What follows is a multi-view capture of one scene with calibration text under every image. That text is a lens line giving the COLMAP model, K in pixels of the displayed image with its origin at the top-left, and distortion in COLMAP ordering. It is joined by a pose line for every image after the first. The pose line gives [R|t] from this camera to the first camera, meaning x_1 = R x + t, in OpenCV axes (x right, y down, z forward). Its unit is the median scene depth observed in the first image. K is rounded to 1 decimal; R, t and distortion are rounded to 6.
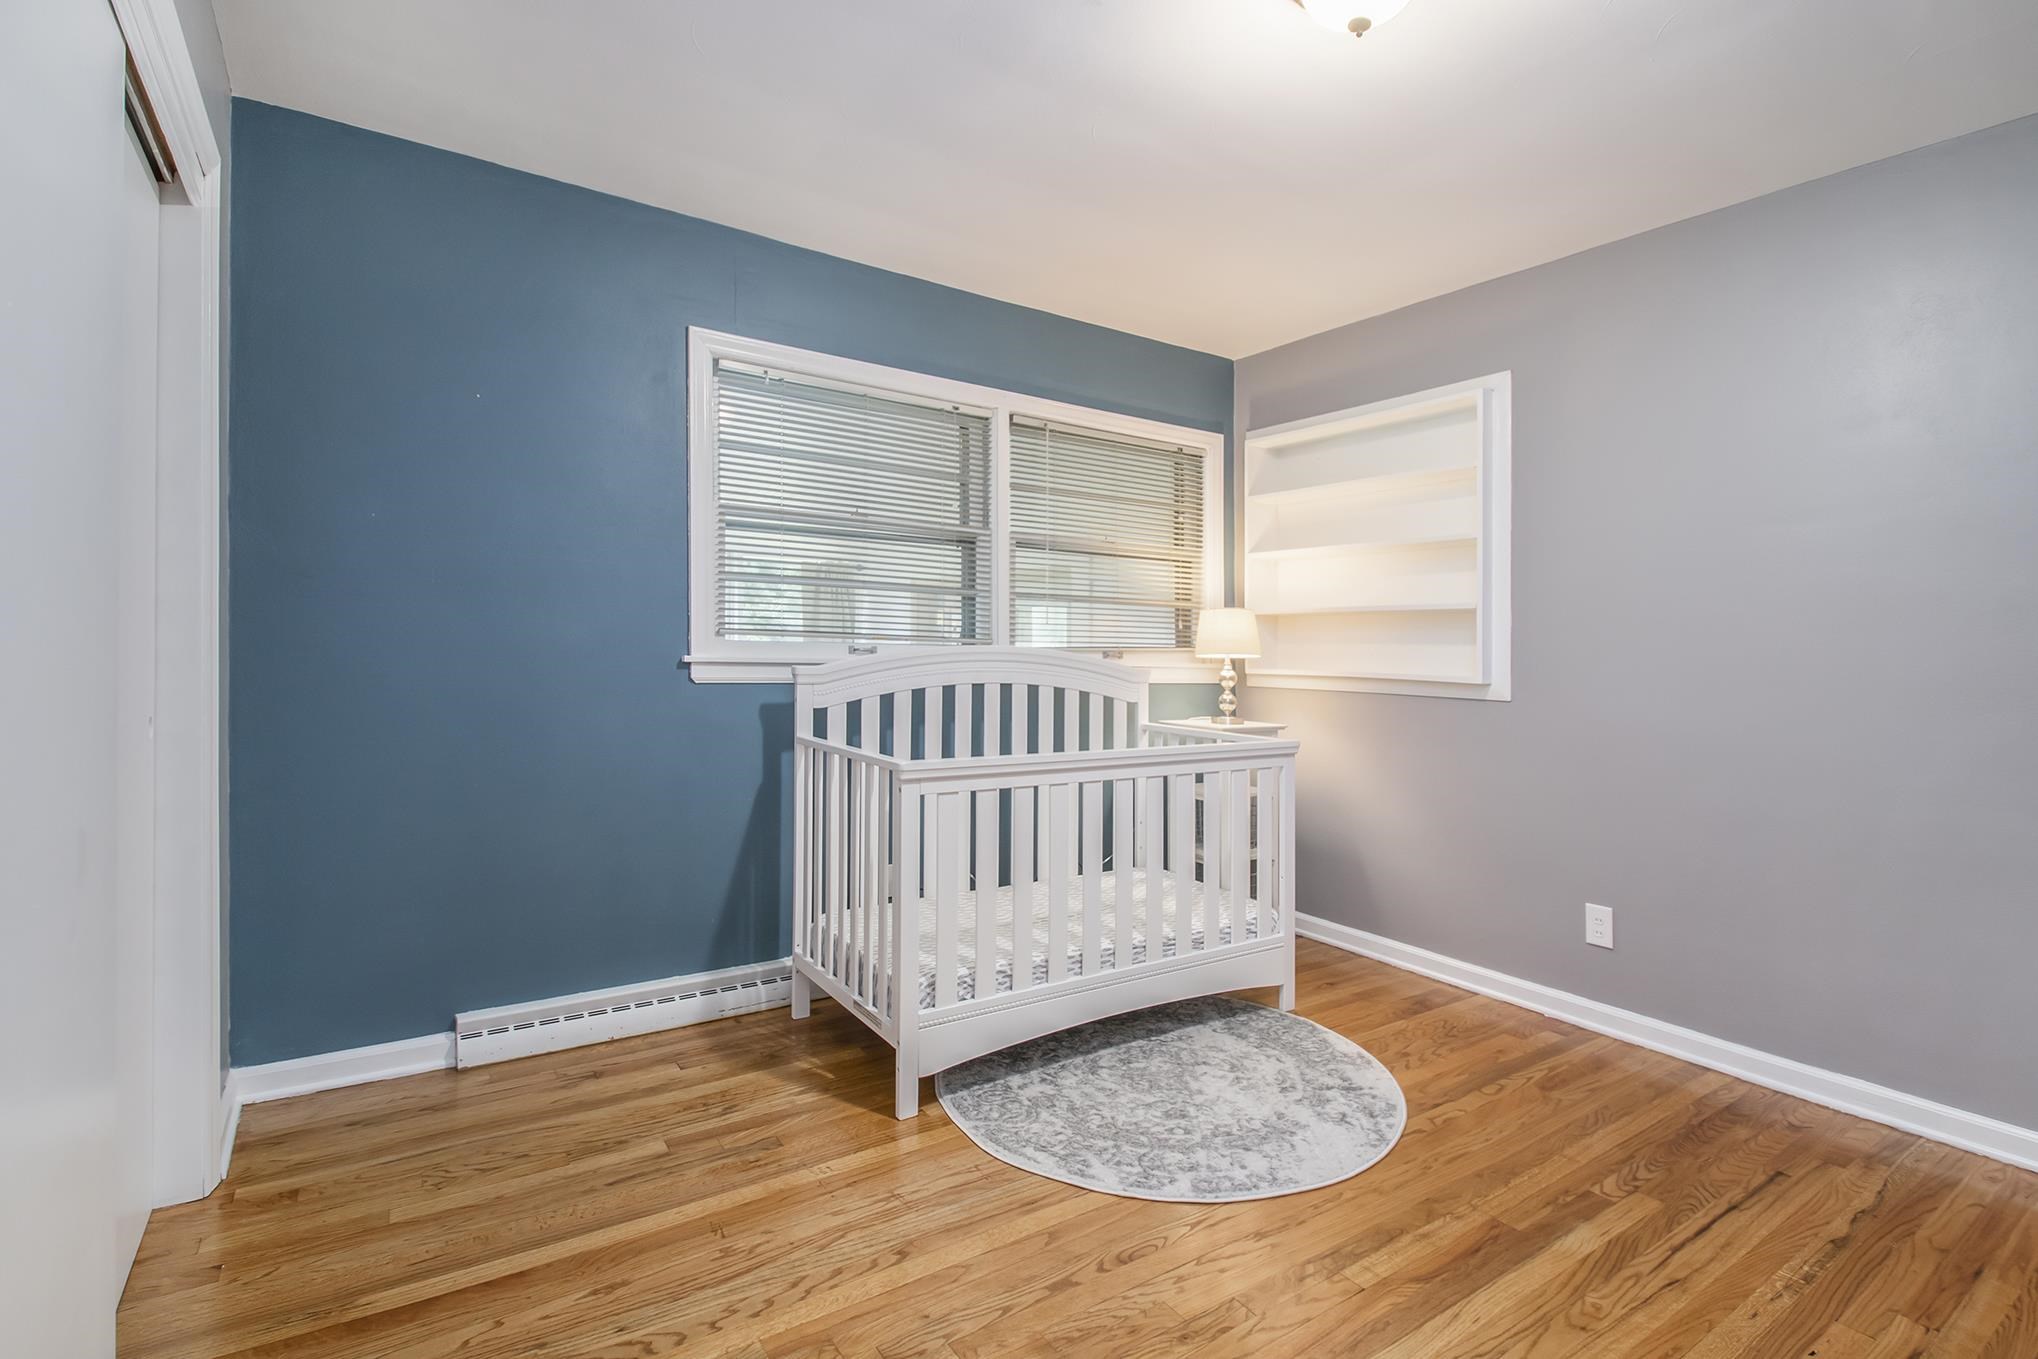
lens RADIAL K [[975.6, 0, 1027.5], [0, 975.6, 609.4], [0, 0, 1]] dist [0.003050, 0.000004]
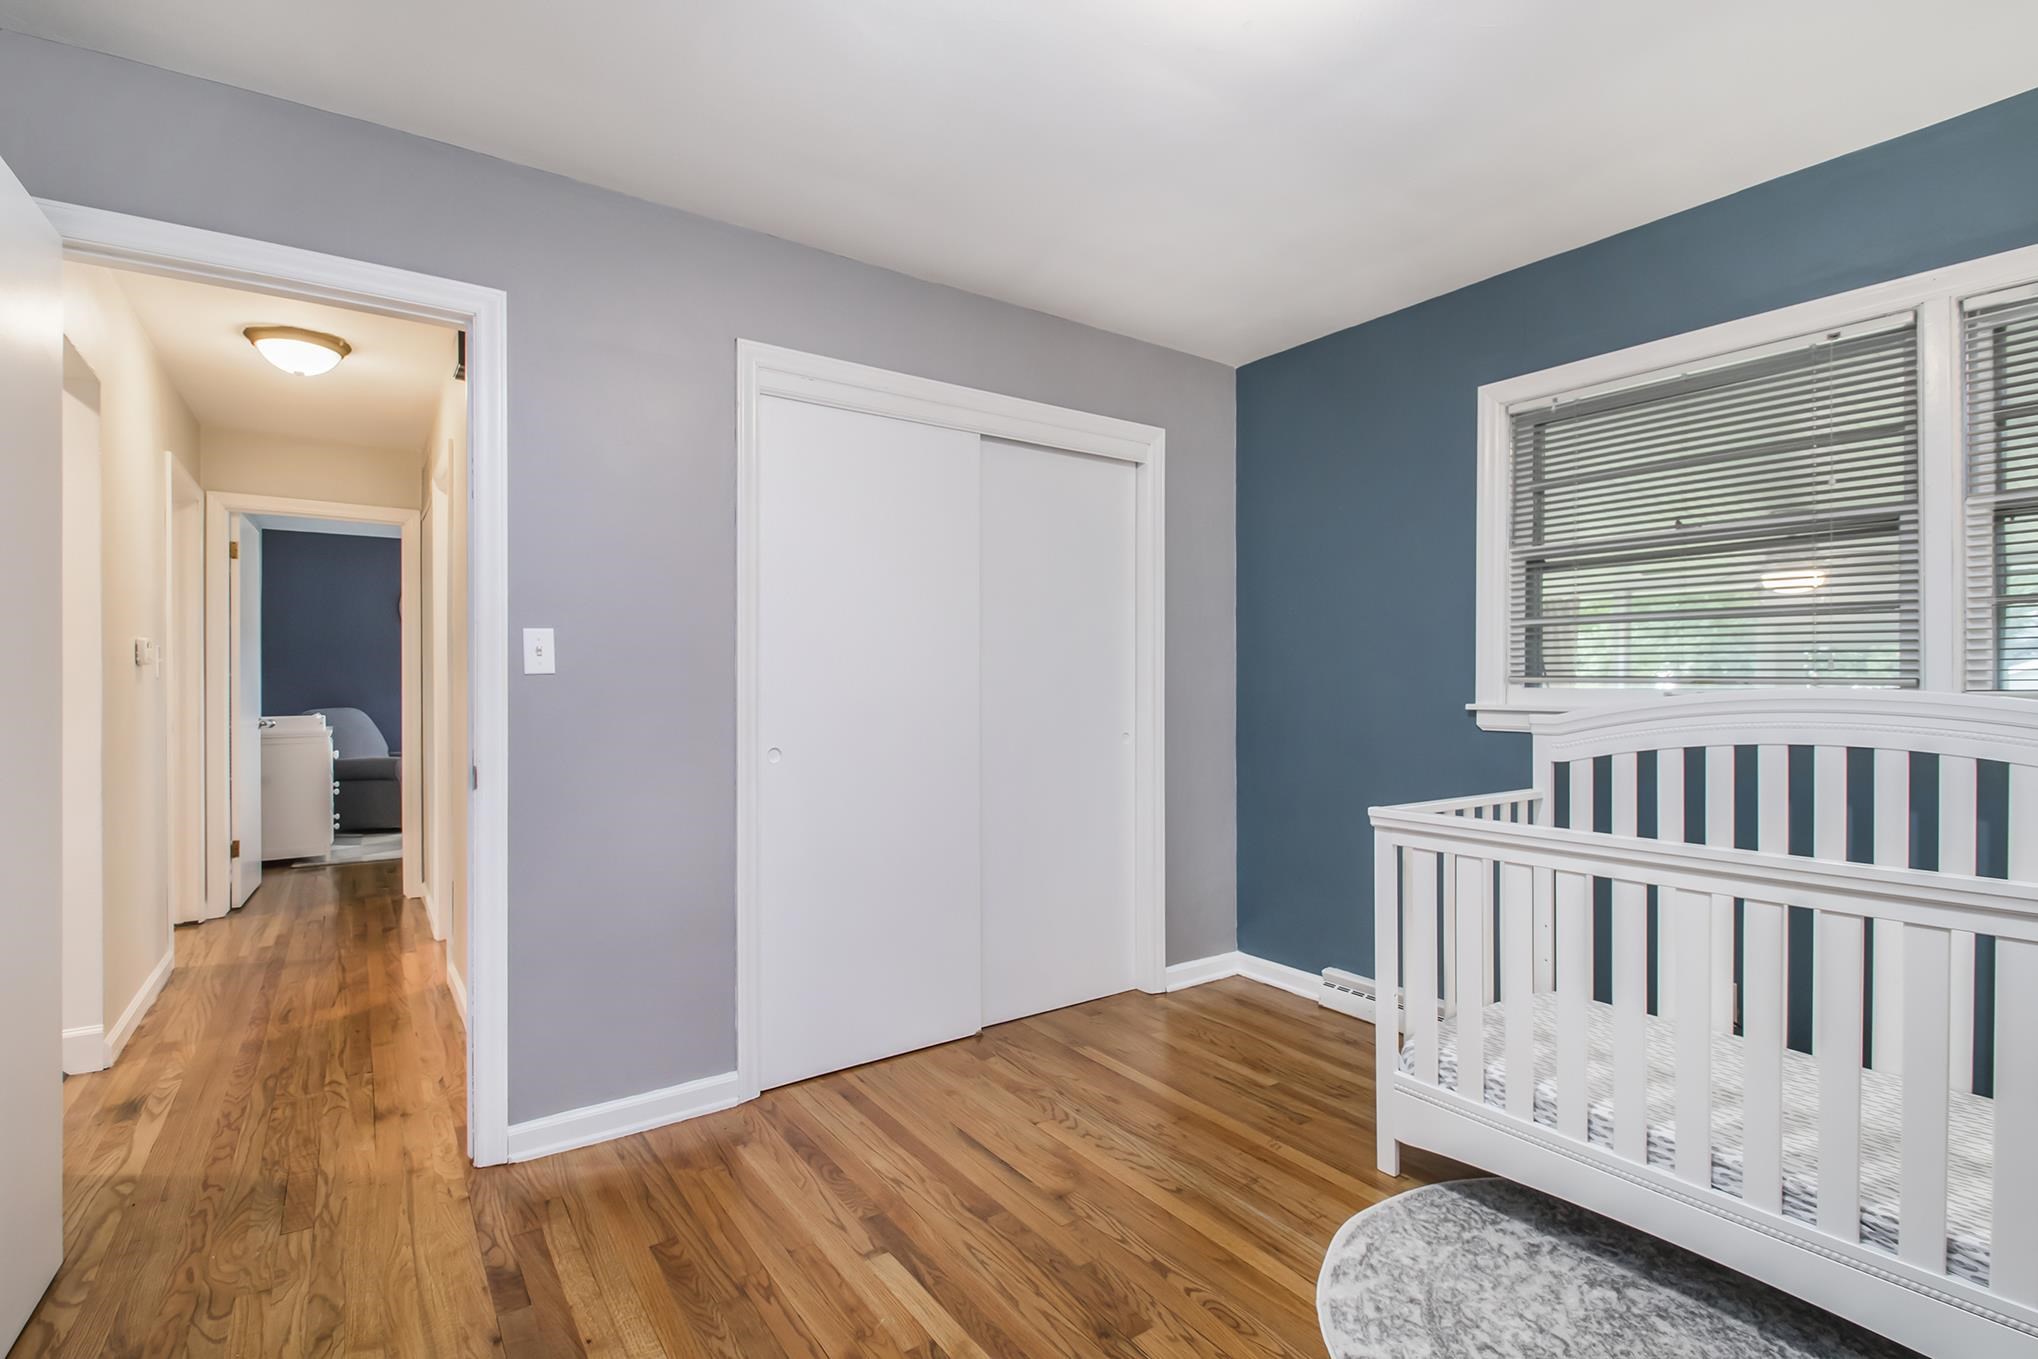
lens RADIAL K [[966.3, 0, 1019.0], [0, 966.3, 679.5], [0, 0, 1]] dist [0.002108, -0.007890]
pose [[0.004271, -0.026403, -0.999642, 0.728252], [0.032015, 0.999143, -0.026253, 0.035180], [0.999478, -0.031892, 0.005113, 0.549112]]
